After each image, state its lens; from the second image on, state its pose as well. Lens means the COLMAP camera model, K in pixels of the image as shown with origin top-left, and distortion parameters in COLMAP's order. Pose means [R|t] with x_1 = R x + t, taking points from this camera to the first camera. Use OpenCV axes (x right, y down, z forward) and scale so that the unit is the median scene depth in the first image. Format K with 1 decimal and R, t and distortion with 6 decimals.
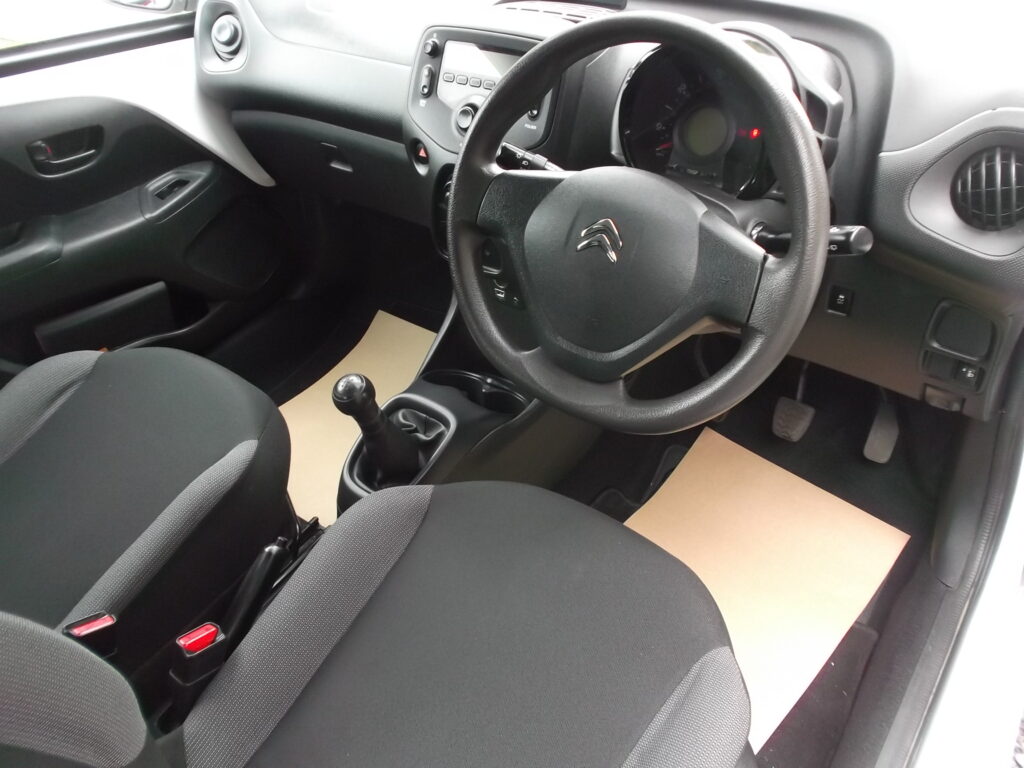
lens RADIAL K [[814.2, 0, 508.5], [0, 814.2, 379.2], [0, 0, 1]] dist [-0.041271, 0.005799]
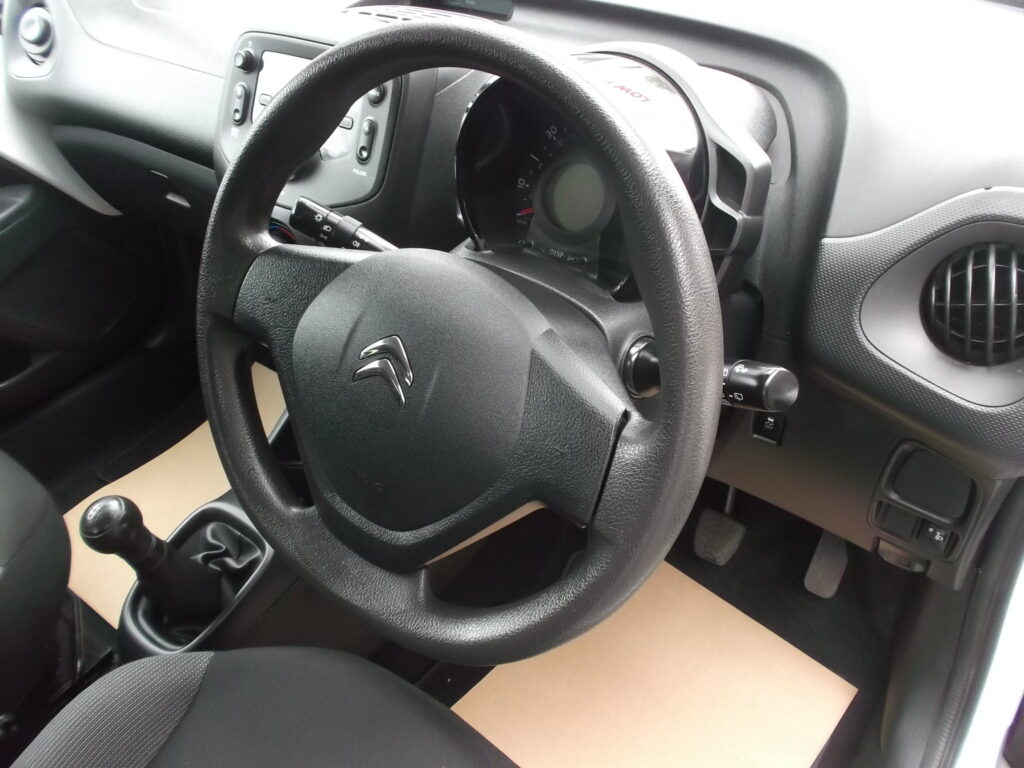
lens RADIAL K [[814.2, 0, 508.5], [0, 814.2, 379.2], [0, 0, 1]] dist [-0.041271, 0.005799]
pose [[0.998714, 0.035661, 0.036047, 0.151702], [-0.035060, 0.999238, -0.017166, -0.123633], [-0.036632, 0.015880, 0.999203, 0.280650]]
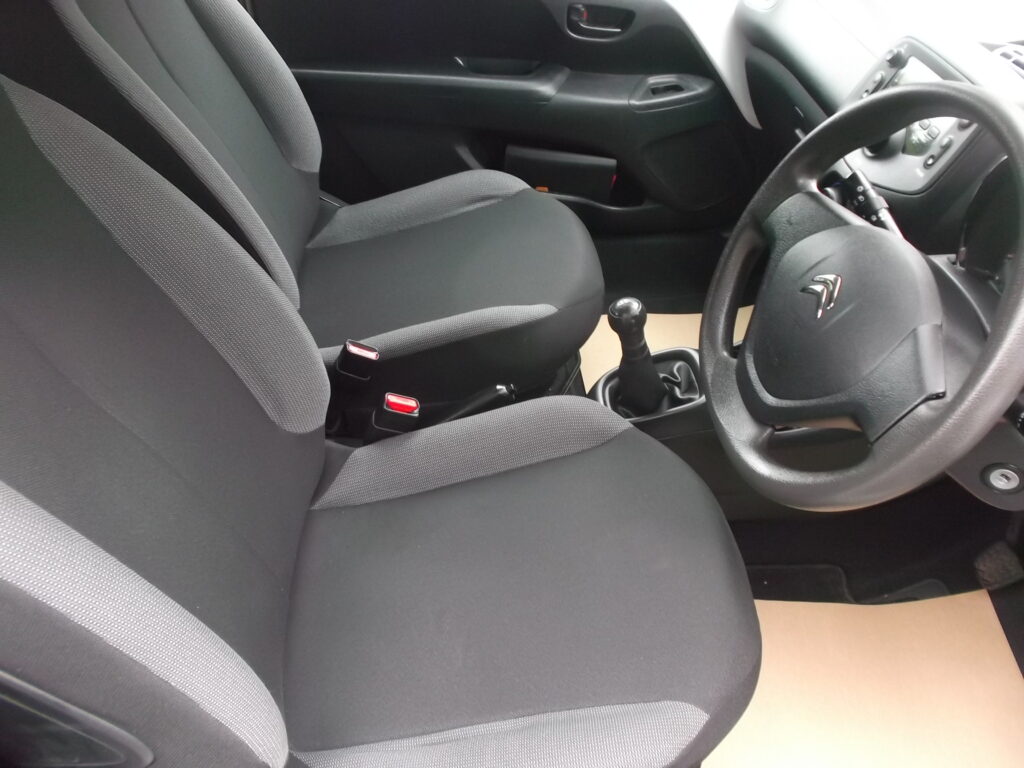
lens RADIAL K [[812.1, 0, 512.0], [0, 812.1, 384.0], [0, 0, 1]] dist [-0.054402, 0.001776]
pose [[0.665530, 0.566311, -0.486171, 0.316267], [-0.521865, 0.818764, 0.239337, -0.095253], [0.533599, 0.094429, 0.840450, 0.011896]]
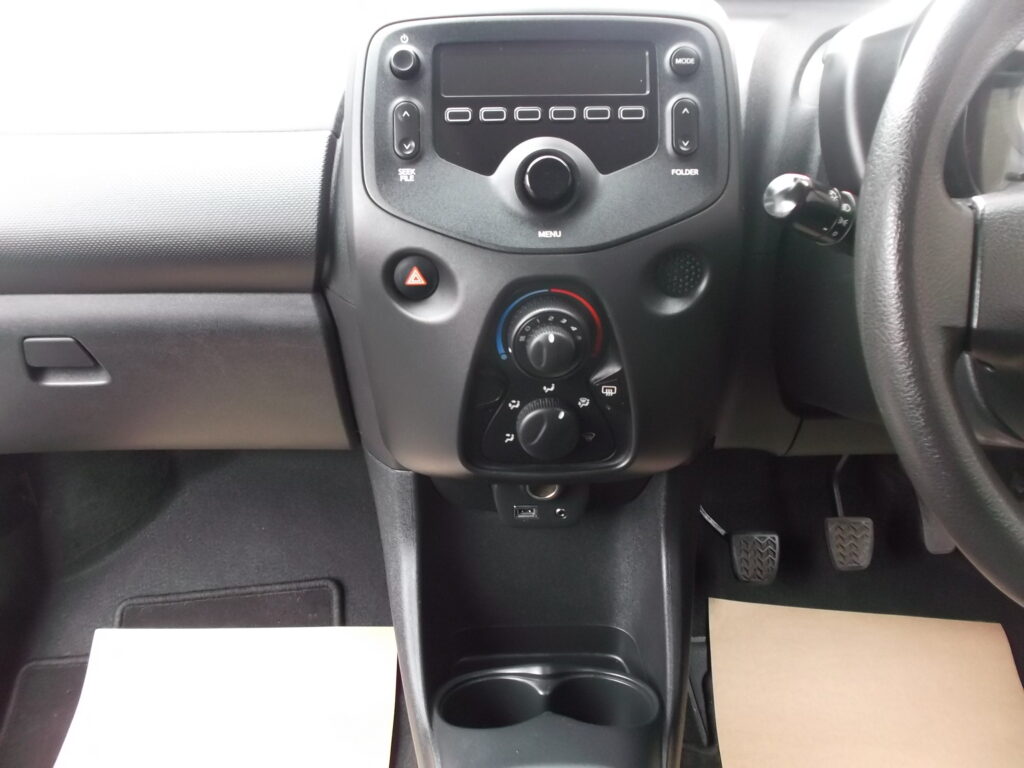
lens RADIAL K [[812.1, 0, 512.0], [0, 812.1, 384.0], [0, 0, 1]] dist [-0.054402, 0.001776]
pose [[0.802342, -0.243643, 0.544872, -0.399745], [0.345258, 0.934114, -0.090708, -0.187813], [-0.486872, 0.260900, 0.833599, 0.703491]]
